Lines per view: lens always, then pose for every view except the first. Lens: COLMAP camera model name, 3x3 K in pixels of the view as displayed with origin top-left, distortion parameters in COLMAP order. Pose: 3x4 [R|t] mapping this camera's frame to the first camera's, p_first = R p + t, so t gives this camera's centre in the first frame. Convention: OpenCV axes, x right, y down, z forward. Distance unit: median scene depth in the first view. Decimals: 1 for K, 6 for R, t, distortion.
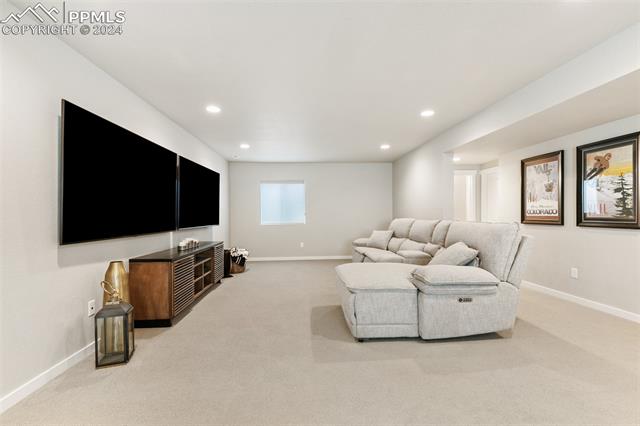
lens RADIAL K [[289.3, 0, 317.0], [0, 289.3, 217.5], [0, 0, 1]] dist [0.005263, -0.000901]
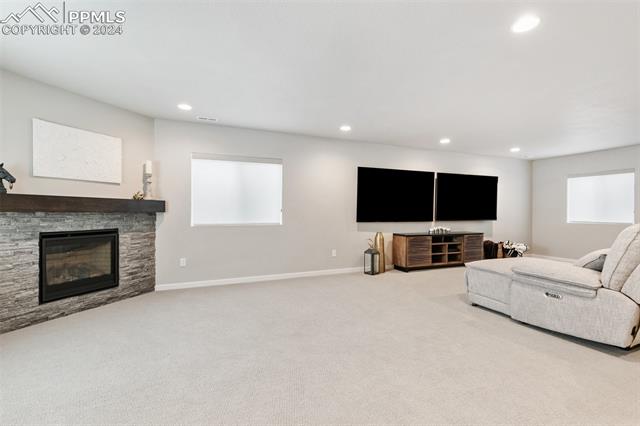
lens RADIAL K [[289.3, 0, 322.9], [0, 289.3, 212.5], [0, 0, 1]] dist [0.005263, -0.000901]
pose [[0.327427, 0.010442, -0.944819, 1.206072], [-0.015774, 0.999860, 0.005584, -0.003552], [0.944745, 0.013075, 0.327546, -0.115253]]
